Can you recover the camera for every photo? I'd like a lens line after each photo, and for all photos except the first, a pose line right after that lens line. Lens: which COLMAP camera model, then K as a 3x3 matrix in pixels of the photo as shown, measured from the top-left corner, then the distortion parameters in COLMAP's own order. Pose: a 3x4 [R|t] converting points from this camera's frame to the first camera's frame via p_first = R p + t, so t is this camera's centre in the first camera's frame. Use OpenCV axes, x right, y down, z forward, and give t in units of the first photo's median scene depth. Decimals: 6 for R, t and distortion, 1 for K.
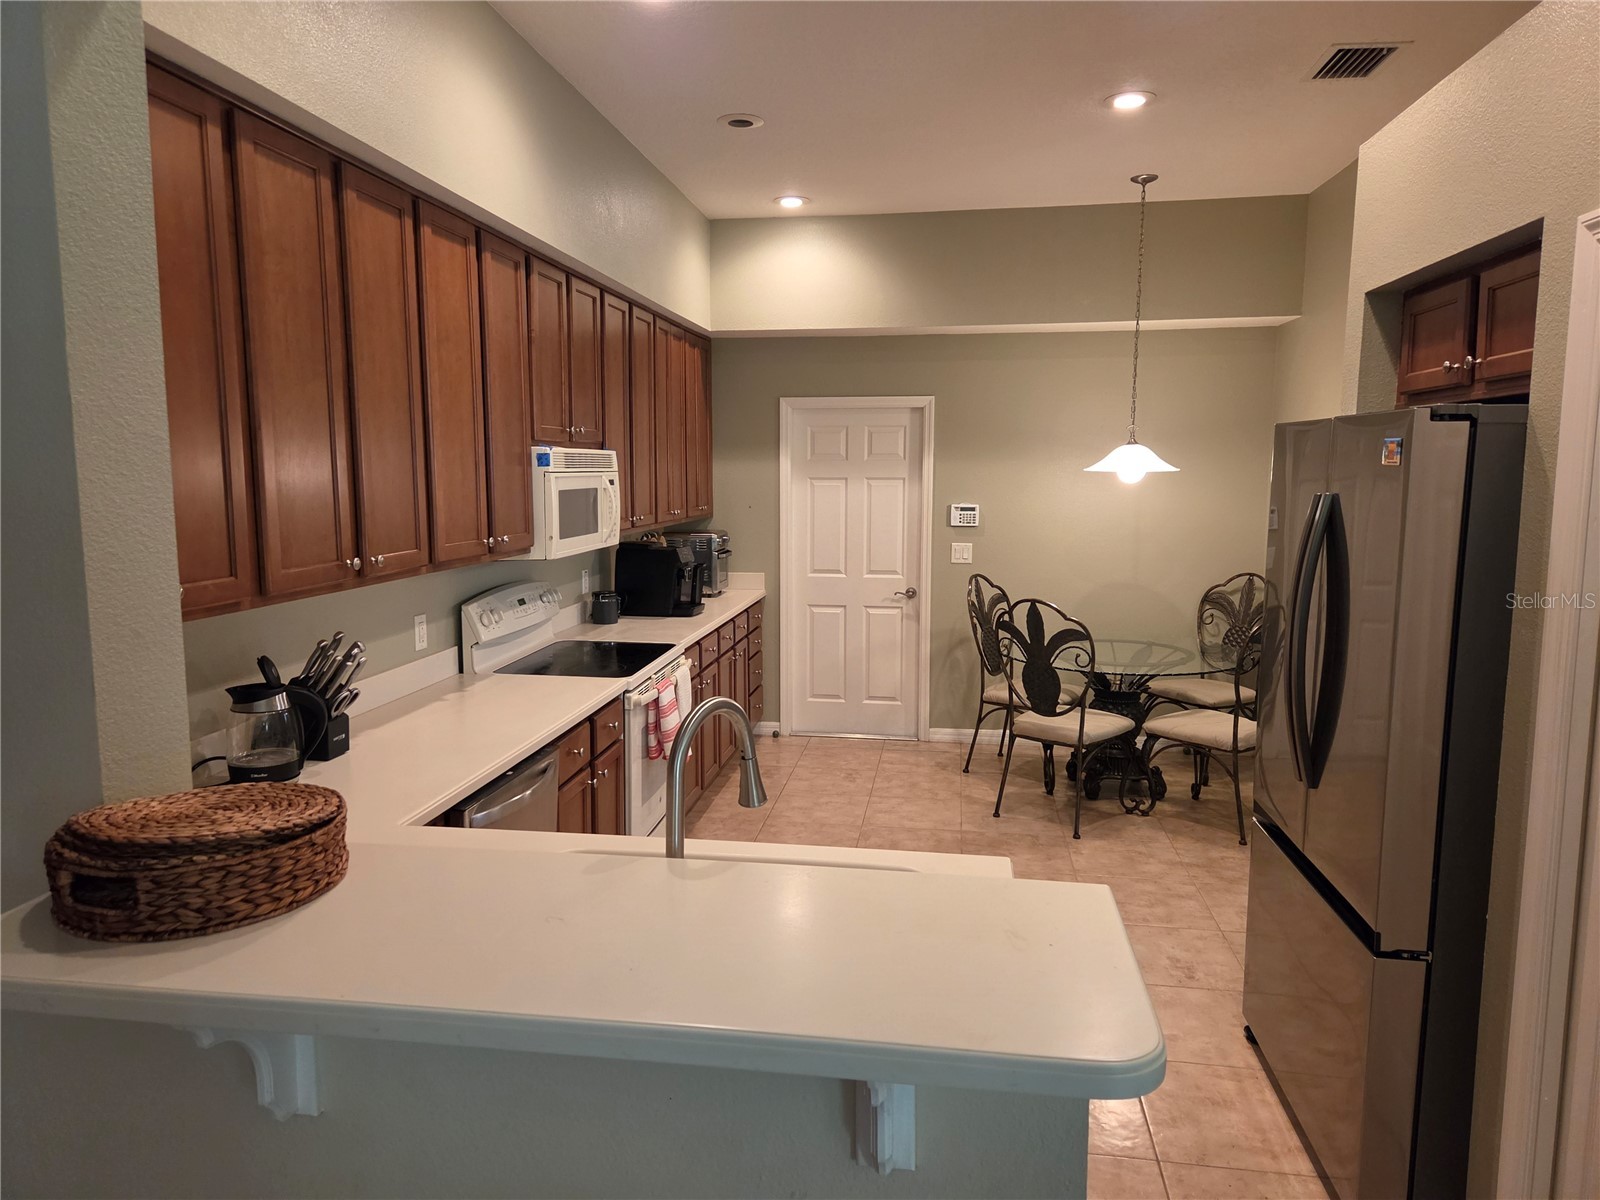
lens RADIAL K [[1069.9, 0, 800.0], [0, 1069.9, 600.0], [0, 0, 1]] dist [0.077809, -0.067776]
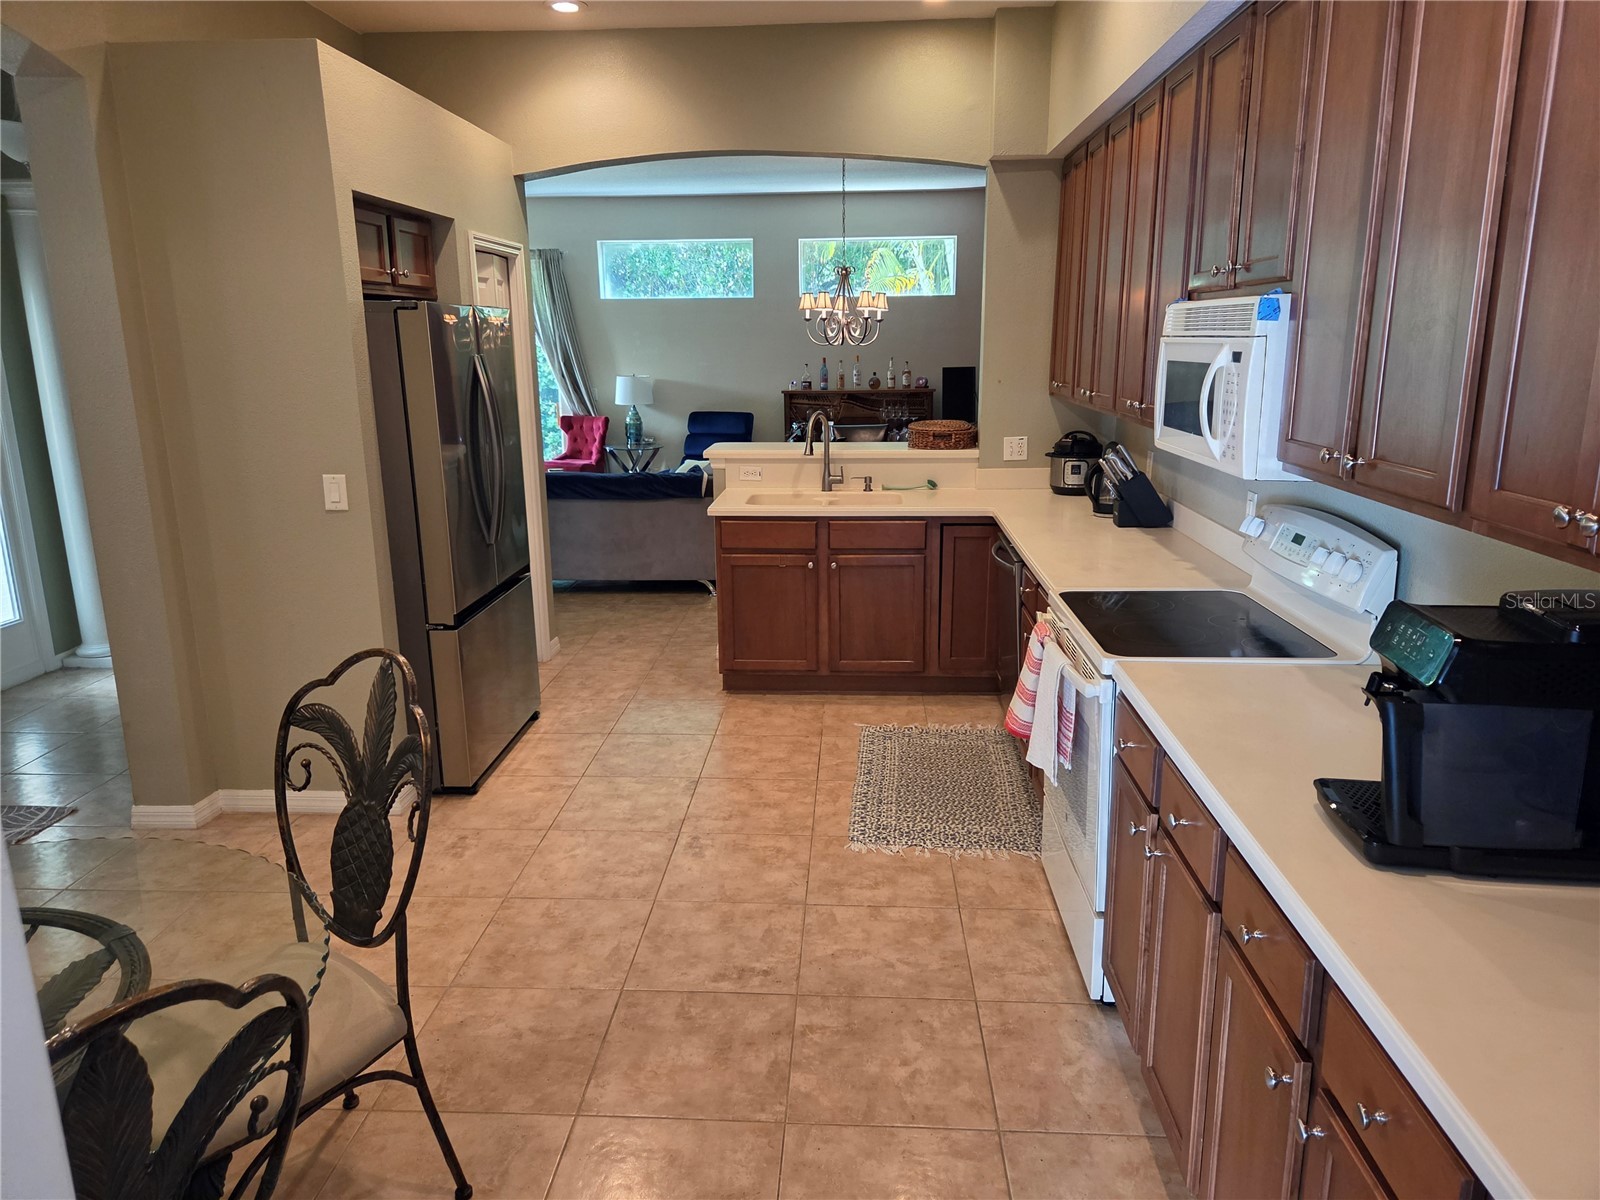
lens RADIAL K [[1076.4, 0, 802.7], [0, 1076.4, 586.9], [0, 0, 1]] dist [0.071447, -0.064856]
pose [[-0.995791, 0.028551, -0.087090, 0.107077], [-0.003370, 0.938192, 0.346099, -0.213096], [0.091588, 0.344936, -0.934147, 1.715049]]
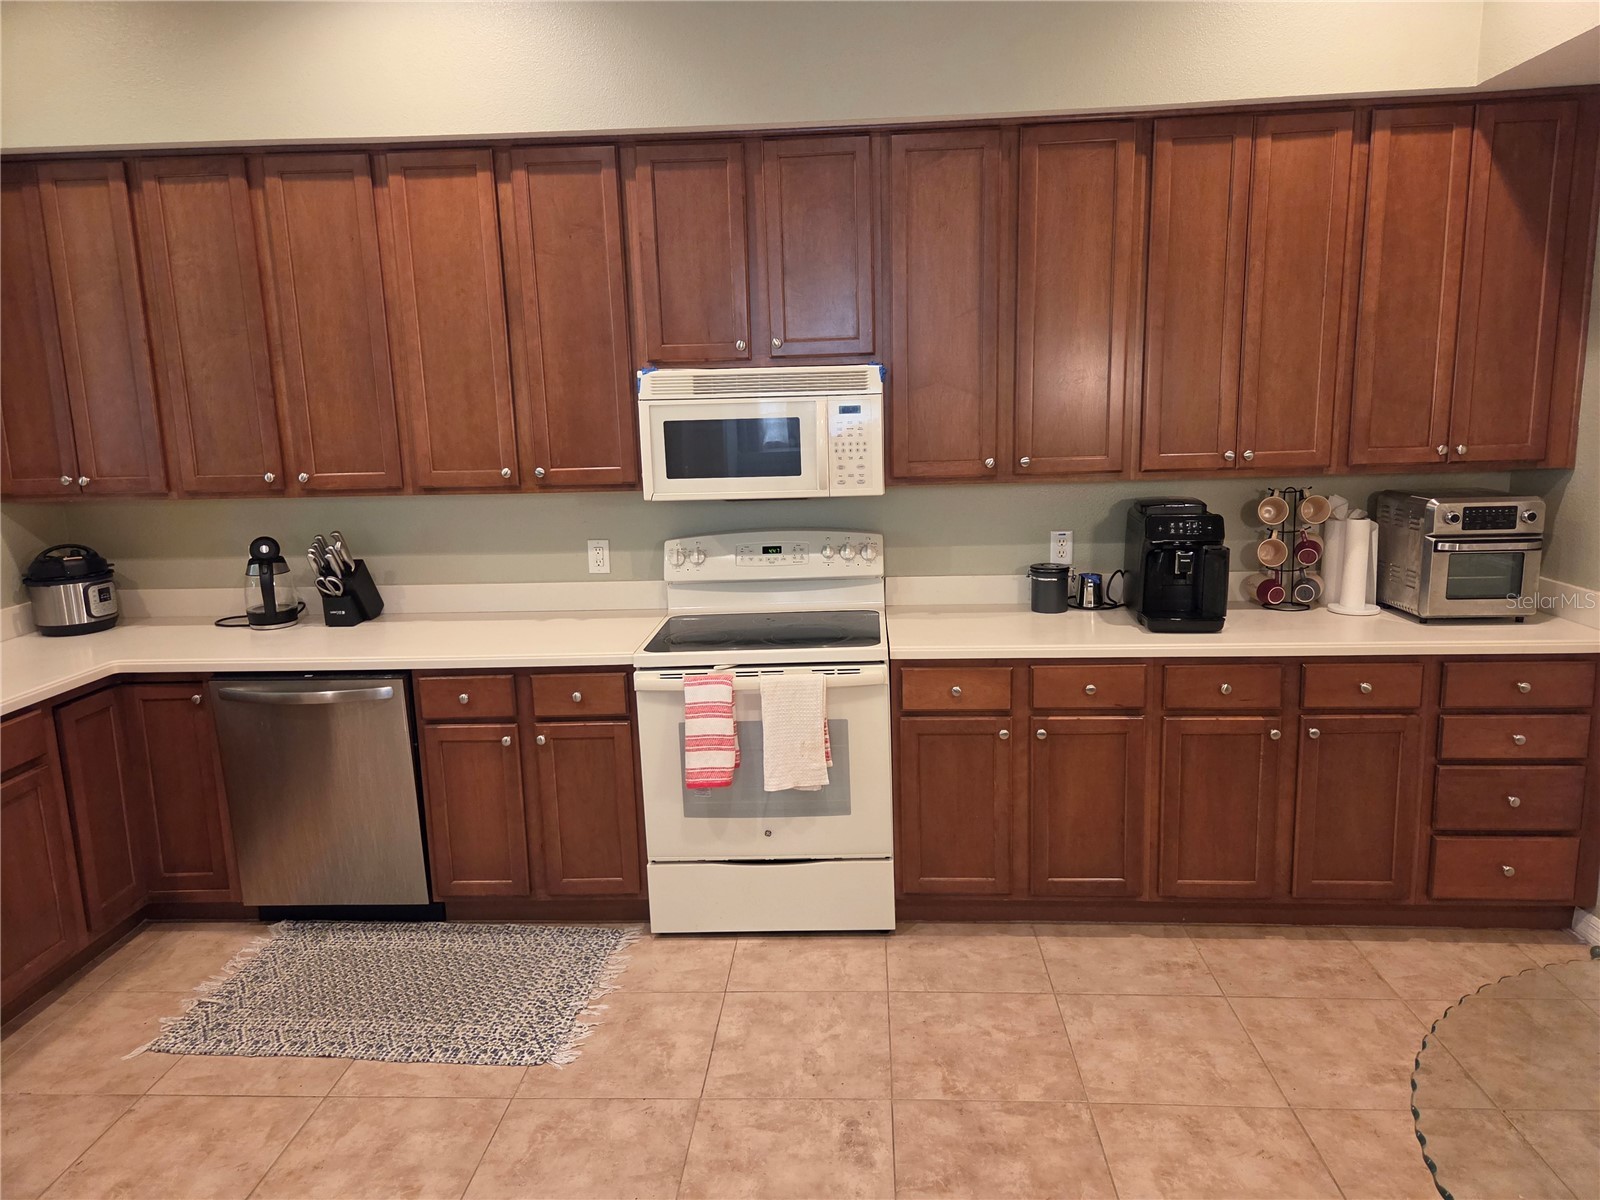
lens RADIAL K [[1076.4, 0, 802.7], [0, 1076.4, 586.9], [0, 0, 1]] dist [0.071447, -0.064856]
pose [[0.091534, 0.177727, -0.979814, 0.633740], [-0.097208, 0.980840, 0.168832, -0.125160], [0.991046, 0.079791, 0.107057, 1.002485]]
